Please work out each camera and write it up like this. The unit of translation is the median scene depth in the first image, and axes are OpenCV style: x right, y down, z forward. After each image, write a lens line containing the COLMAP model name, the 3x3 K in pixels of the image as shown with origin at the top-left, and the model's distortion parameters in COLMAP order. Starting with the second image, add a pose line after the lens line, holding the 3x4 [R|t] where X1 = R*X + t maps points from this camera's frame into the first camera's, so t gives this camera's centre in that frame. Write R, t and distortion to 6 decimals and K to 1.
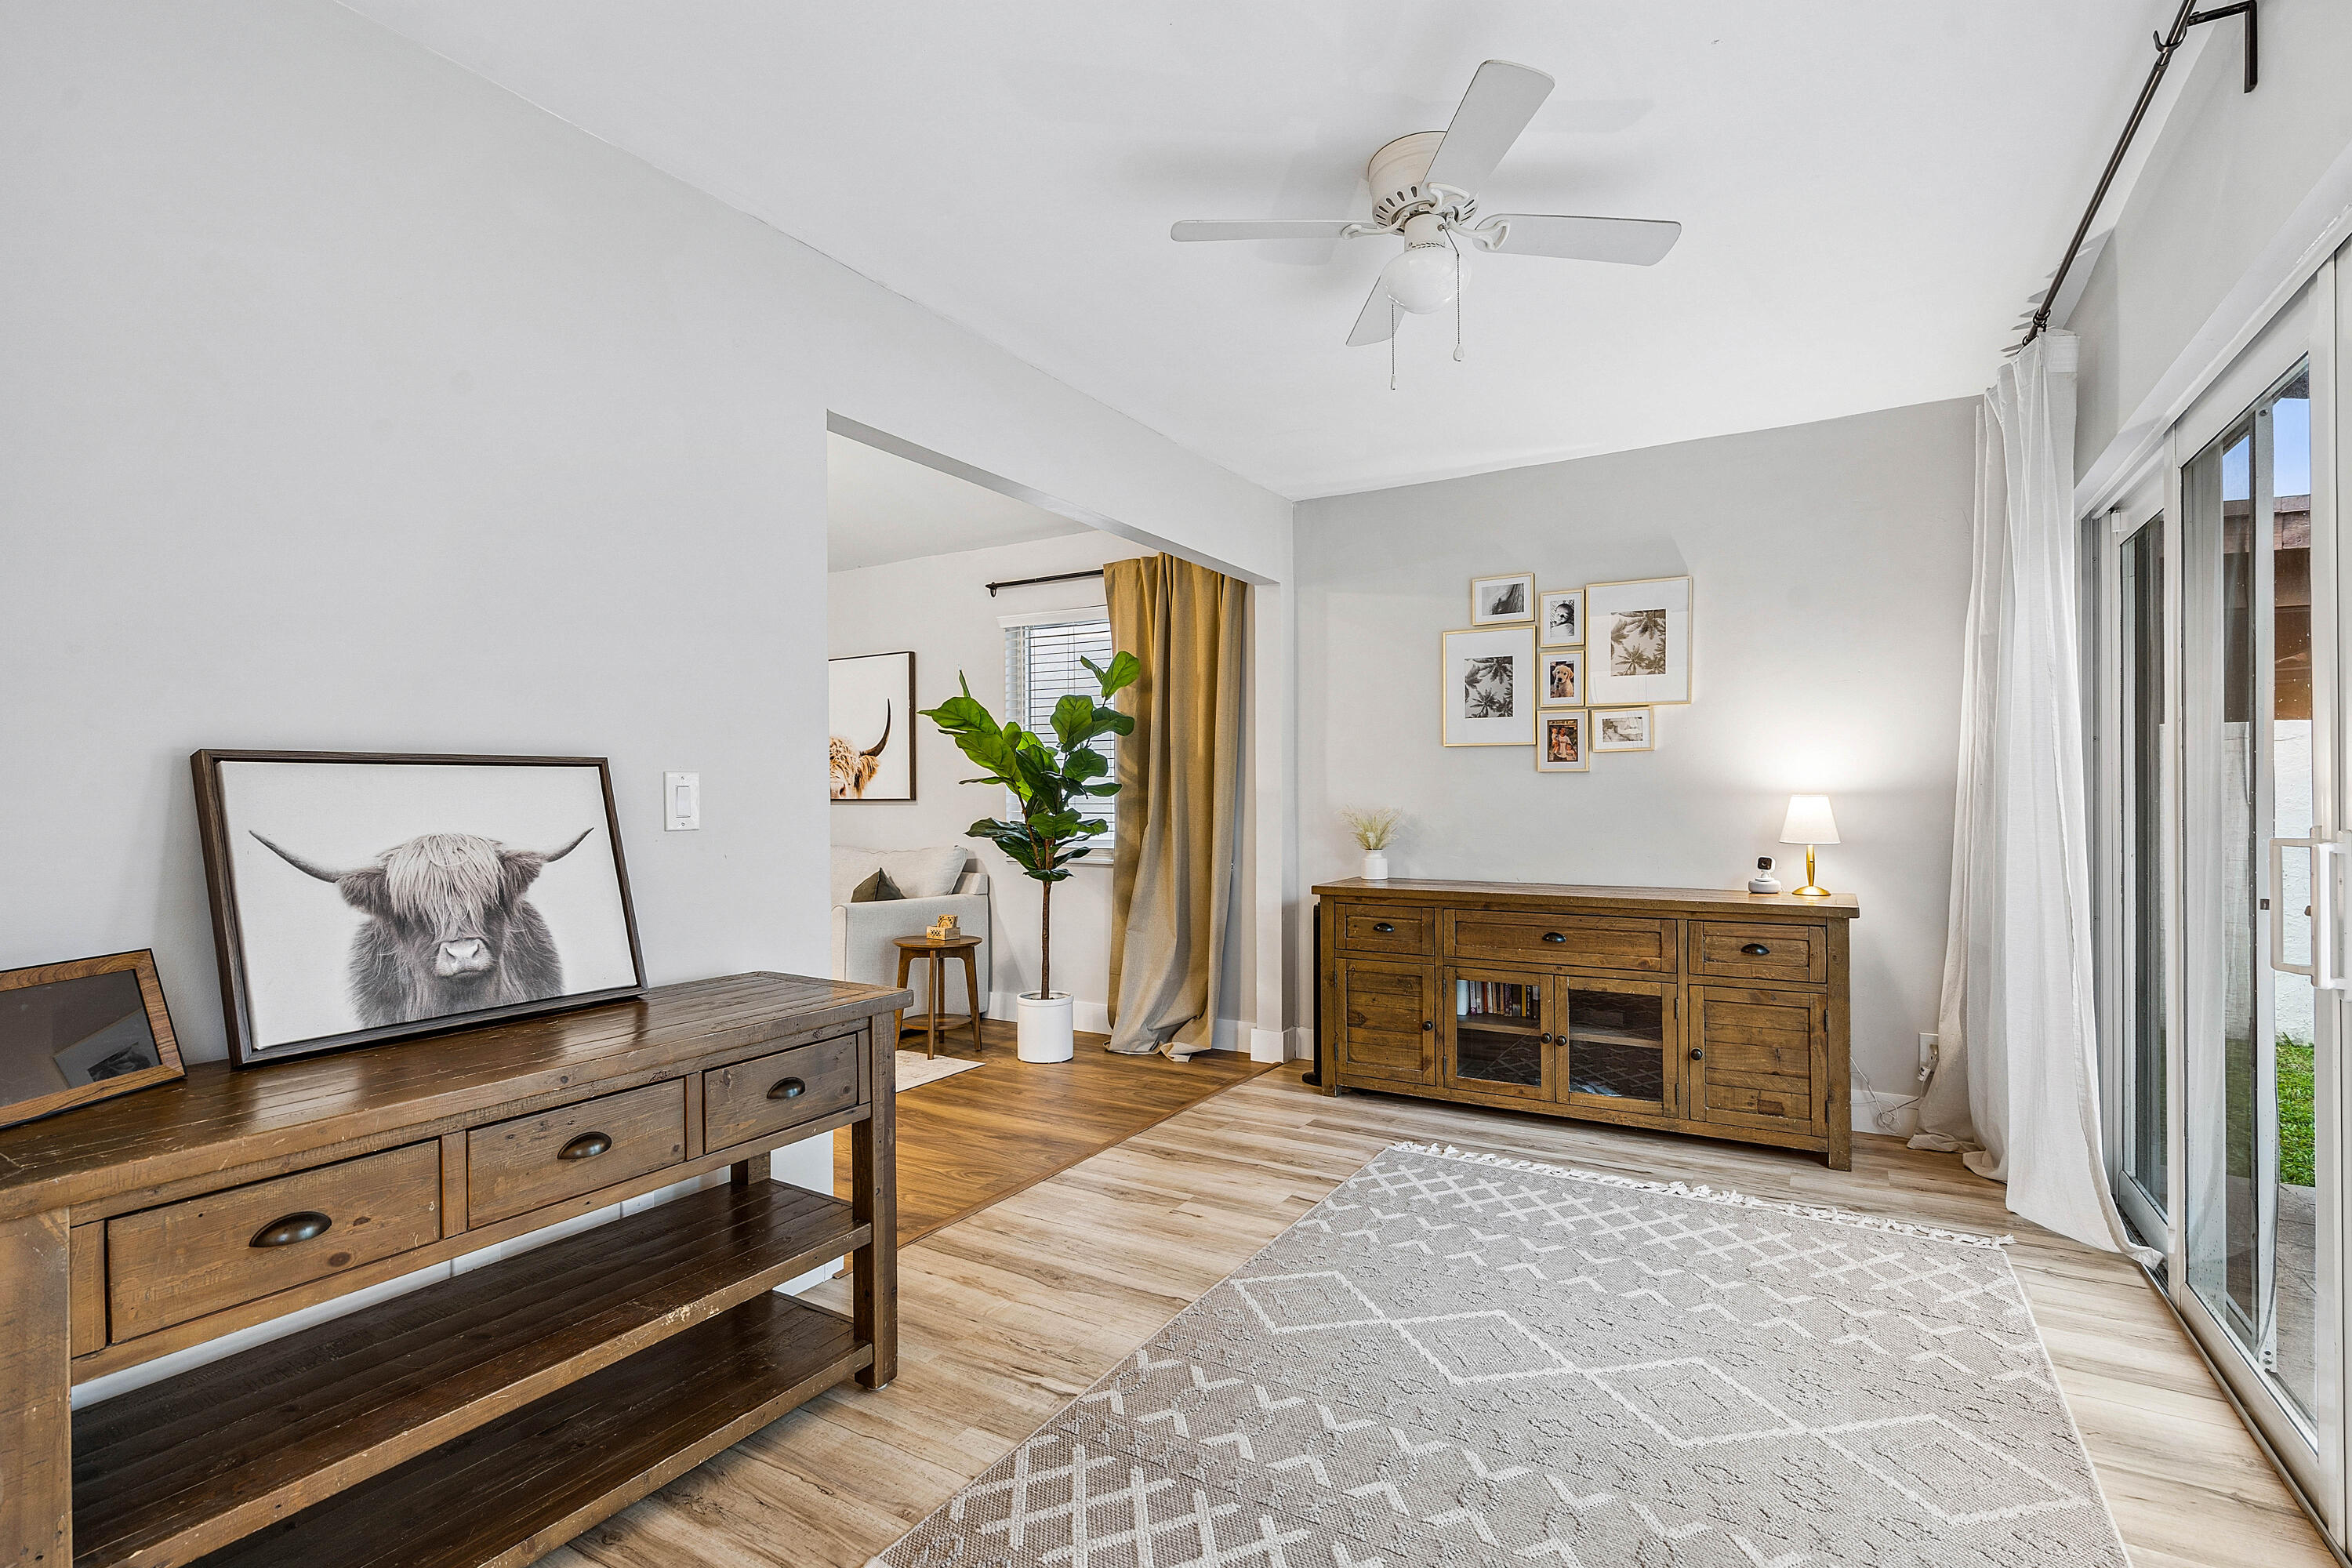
lens RADIAL K [[1076.2, 0, 1181.2], [0, 1076.2, 799.5], [0, 0, 1]] dist [-0.000397, -0.000020]
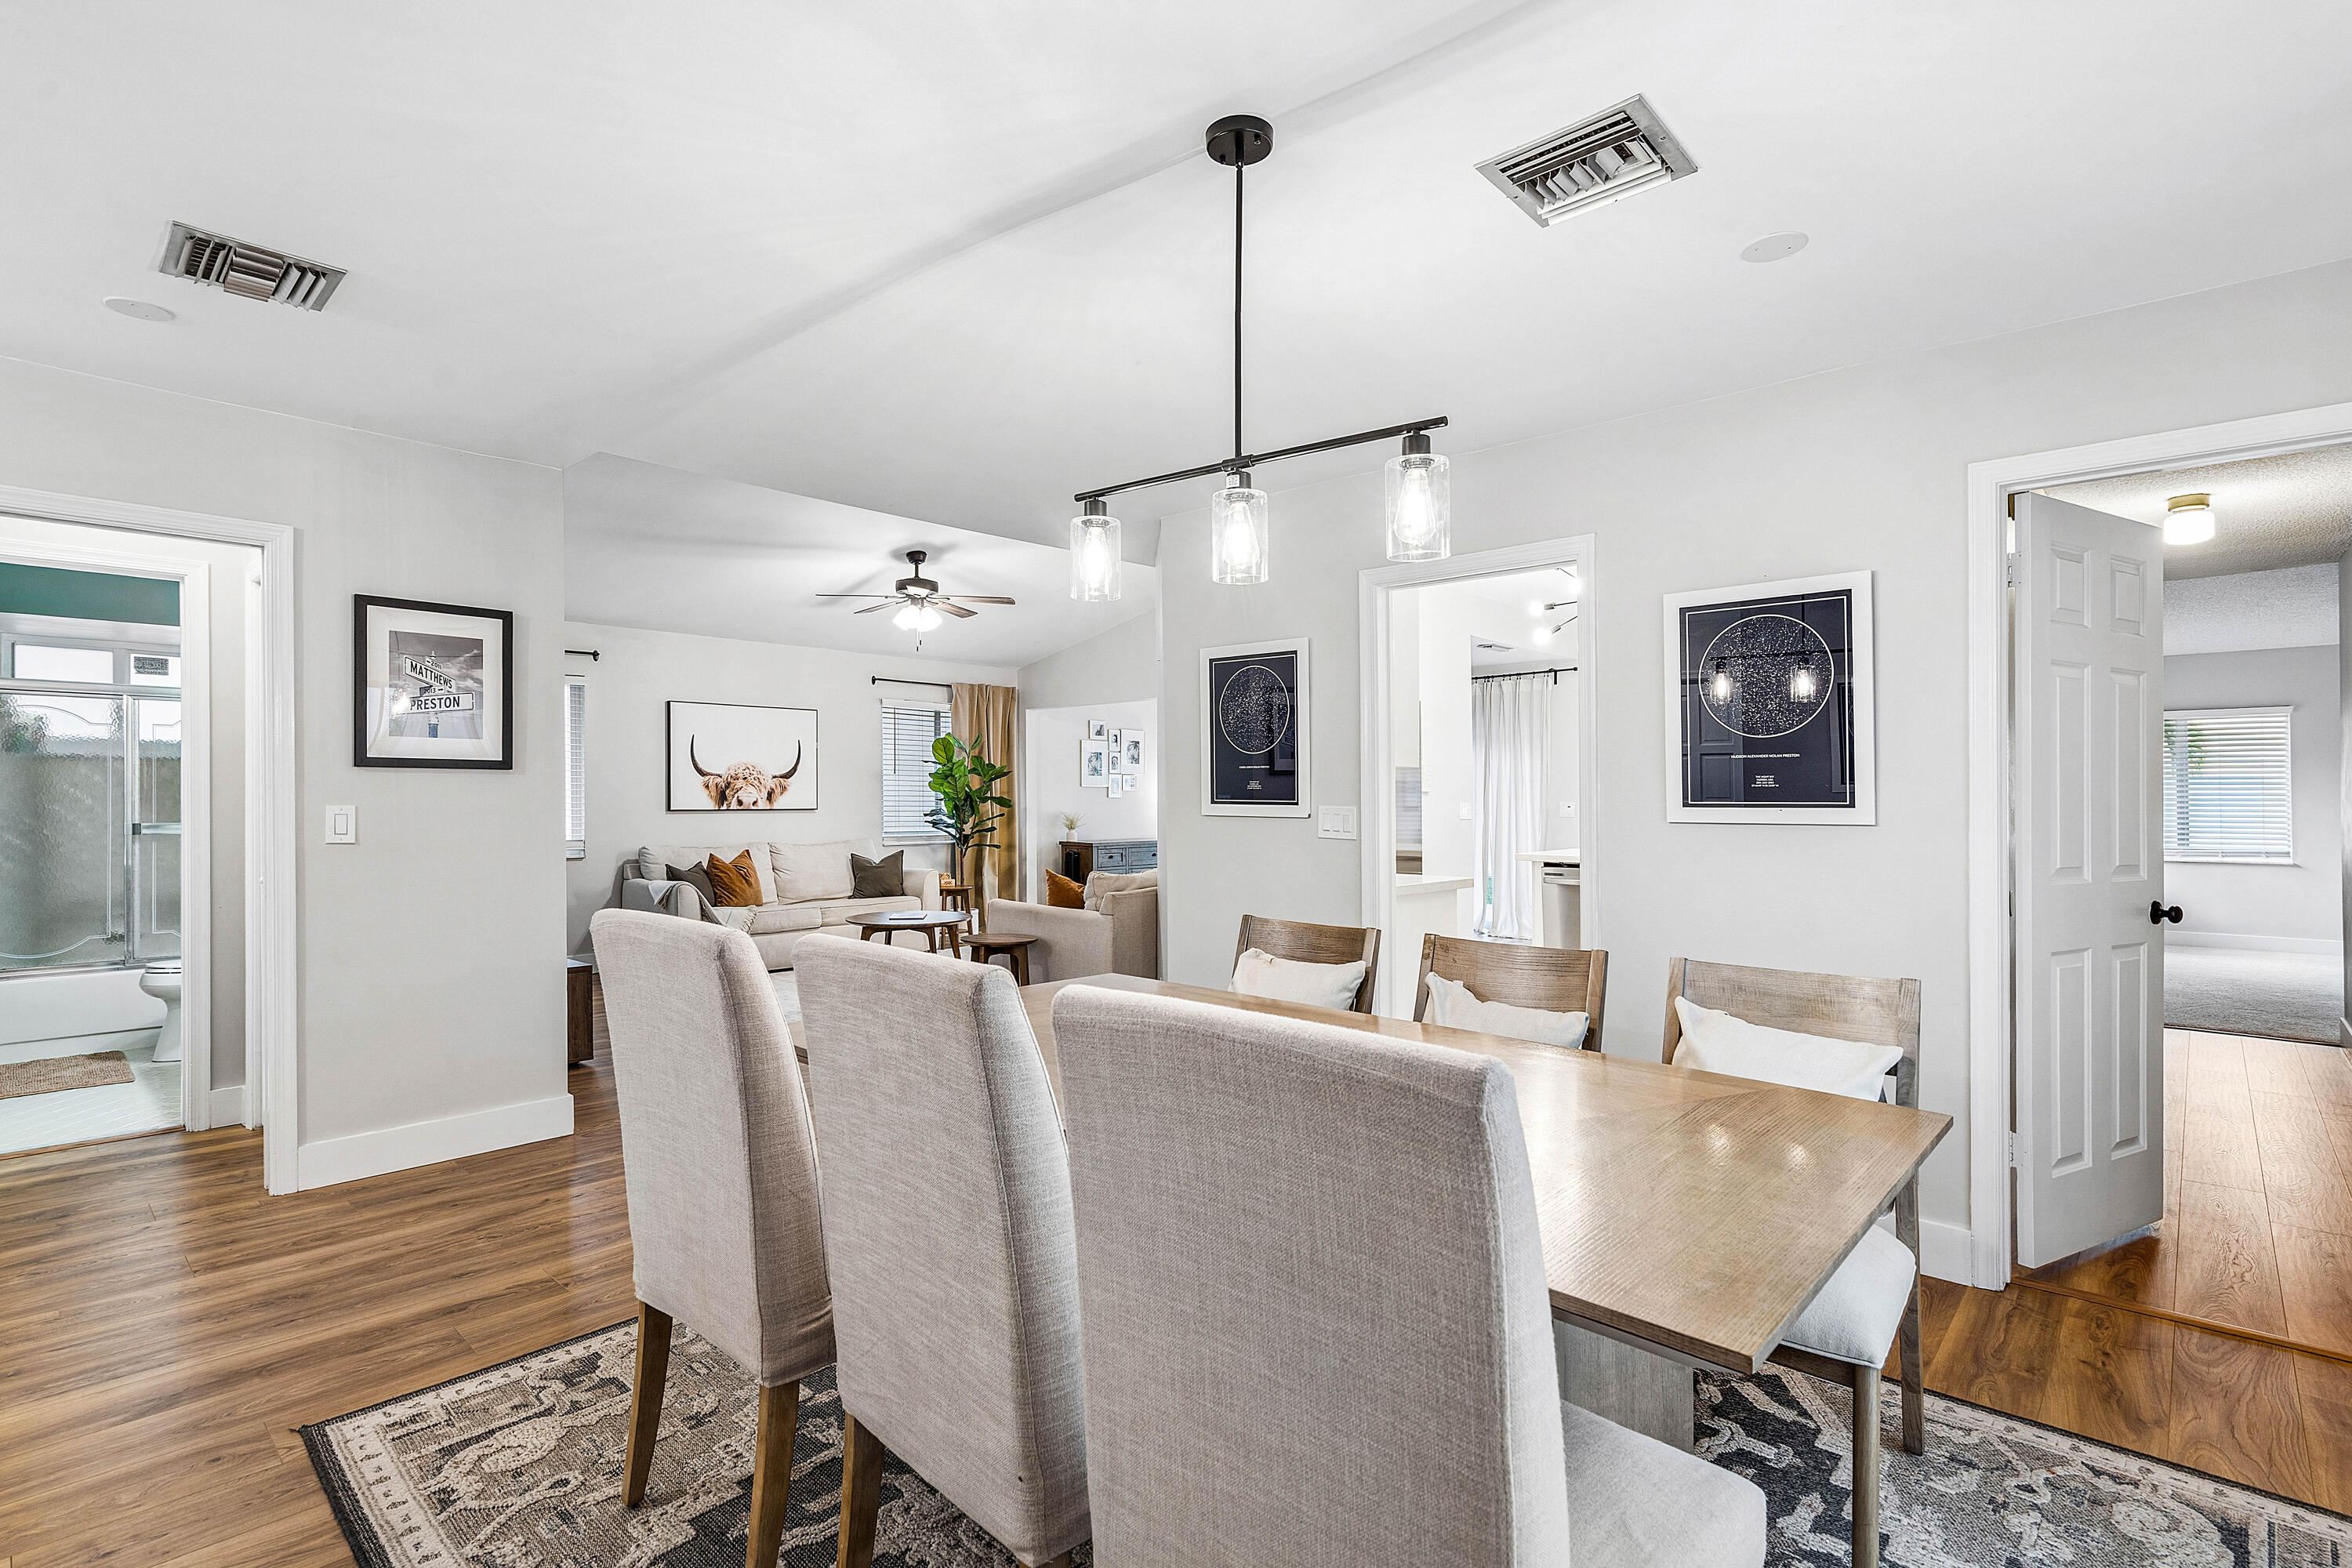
lens RADIAL K [[1113.6, 0, 1168.4], [0, 1113.6, 819.3], [0, 0, 1]] dist [-0.000625, 0.000039]
pose [[0.214255, -0.015031, 0.976662, -2.384206], [-0.000655, 0.999879, 0.015532, -0.014497], [-0.976778, -0.003968, 0.214219, 0.282109]]
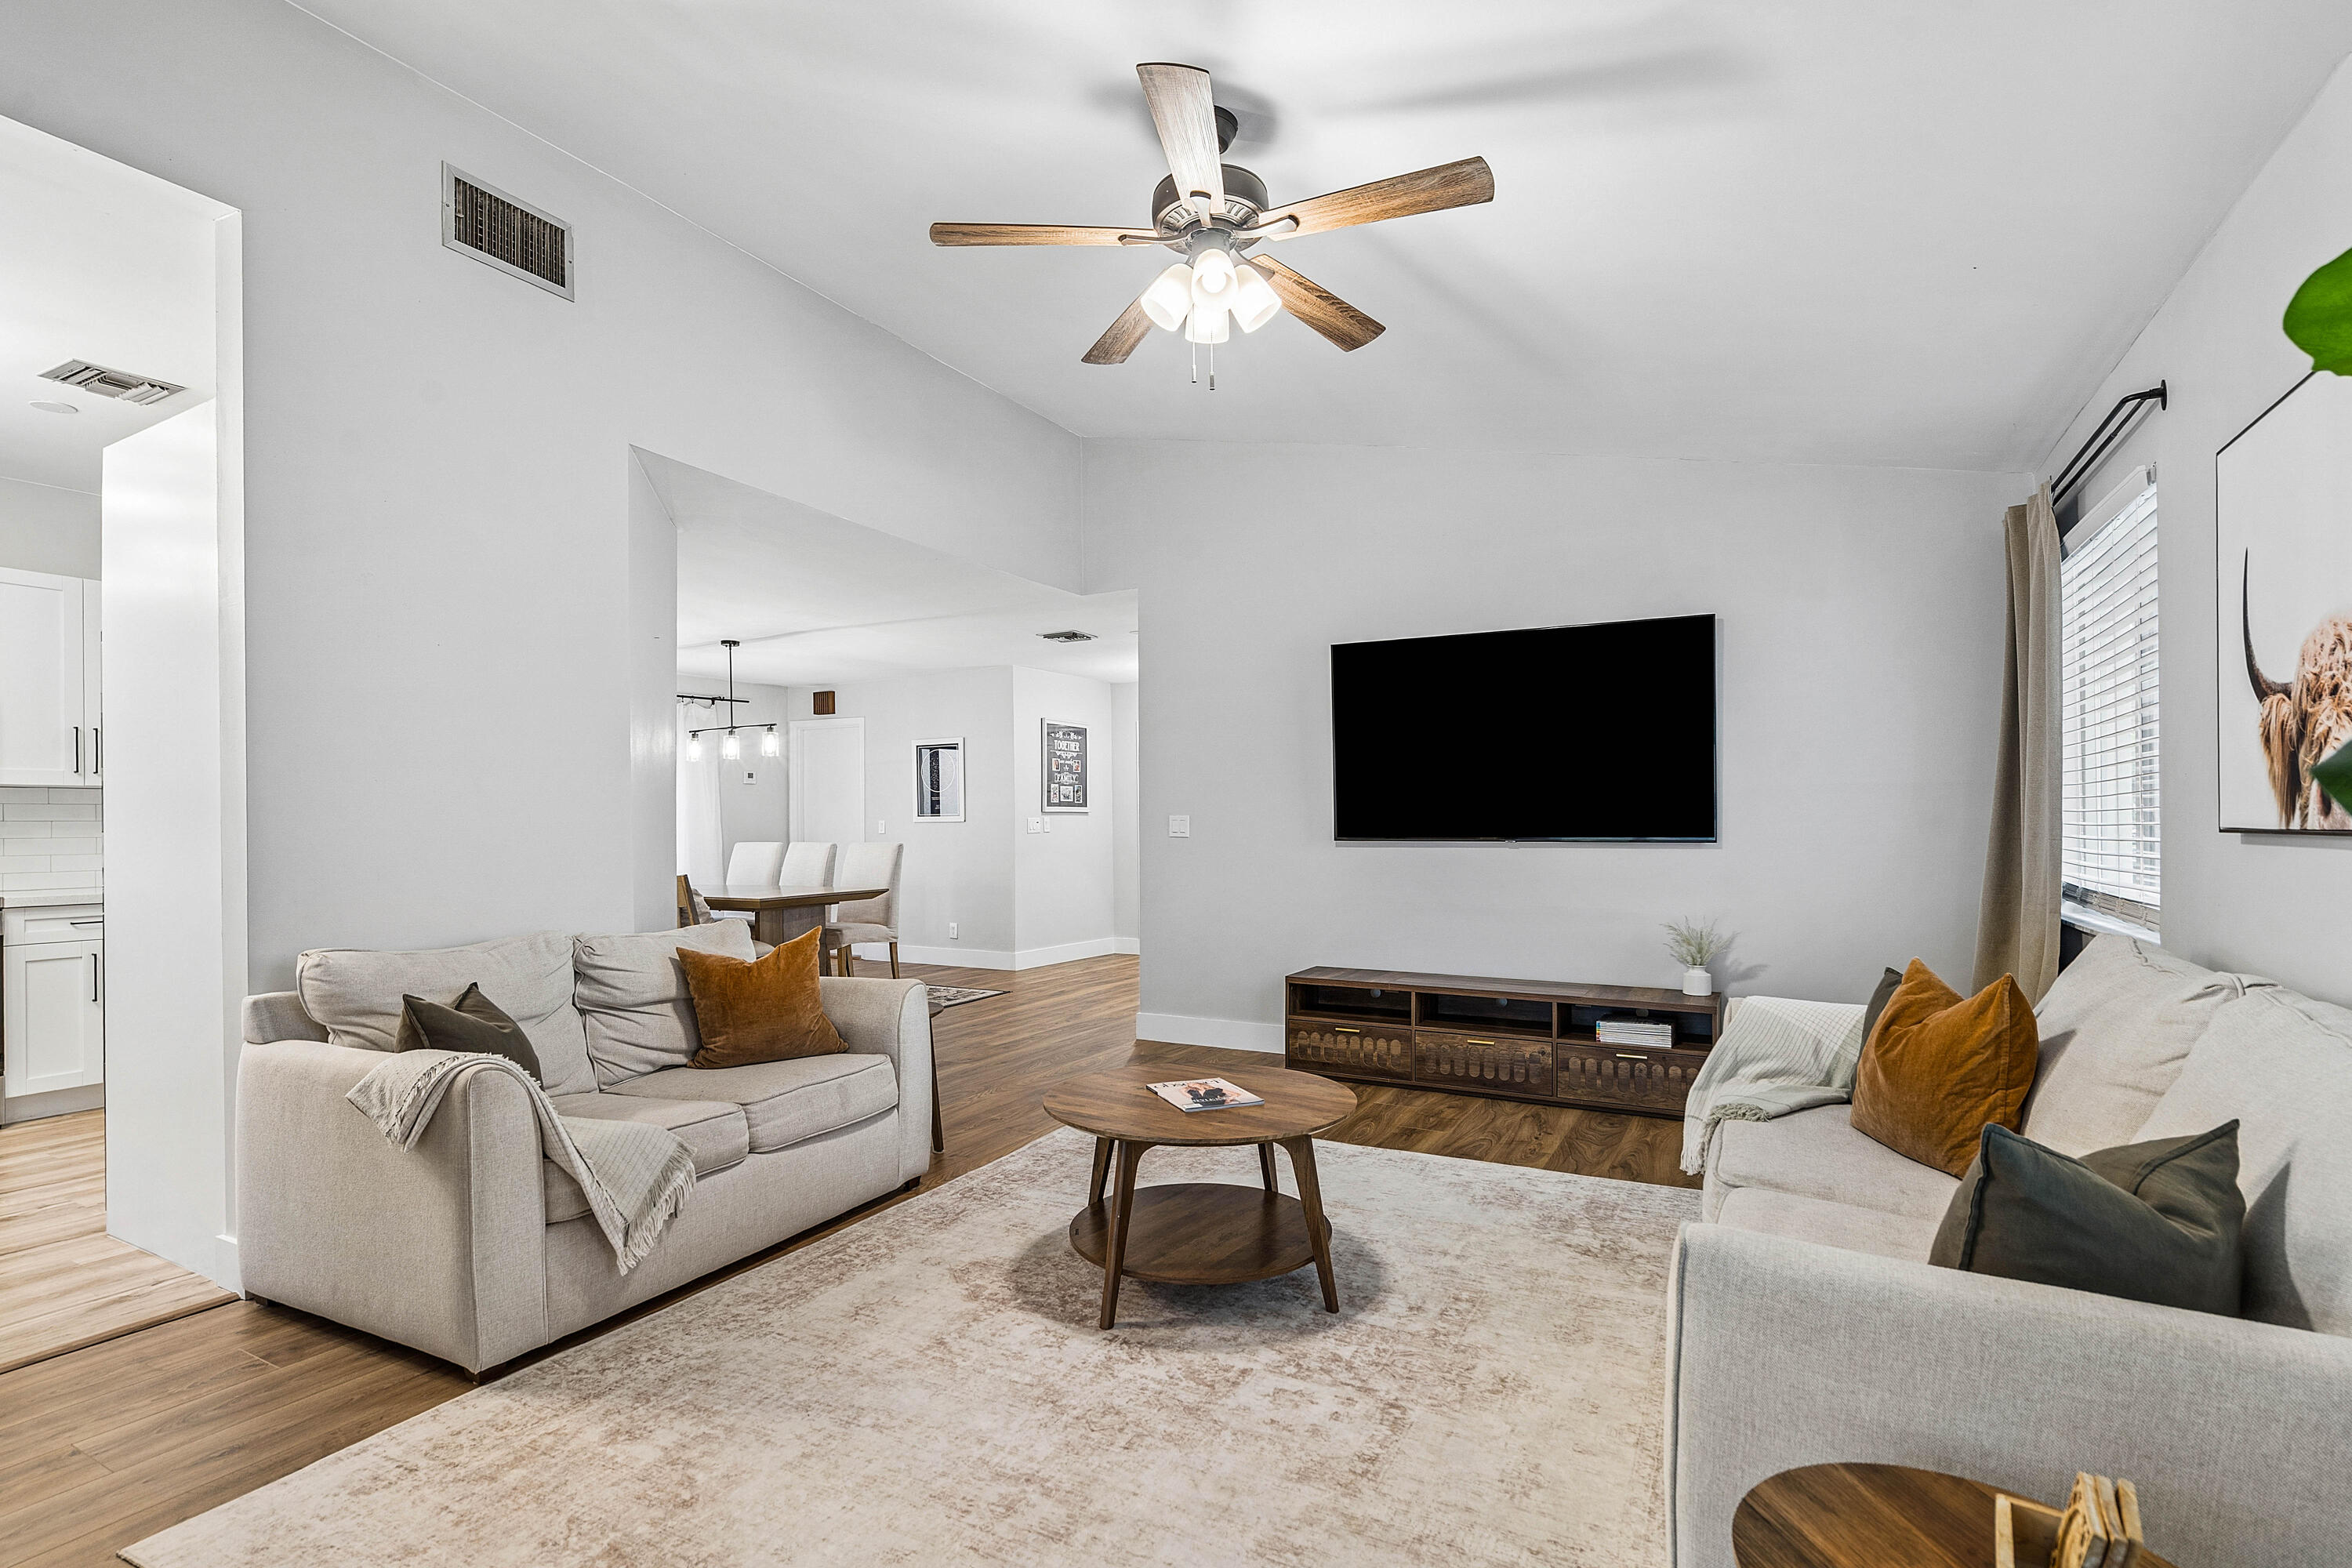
lens RADIAL K [[1113.6, 0, 1168.4], [0, 1113.6, 819.3], [0, 0, 1]] dist [-0.000625, 0.000039]
pose [[0.034797, 0.001671, -0.999393, -0.047277], [0.004684, 0.999987, 0.001835, -0.008094], [0.999383, -0.004745, 0.034788, 1.018501]]
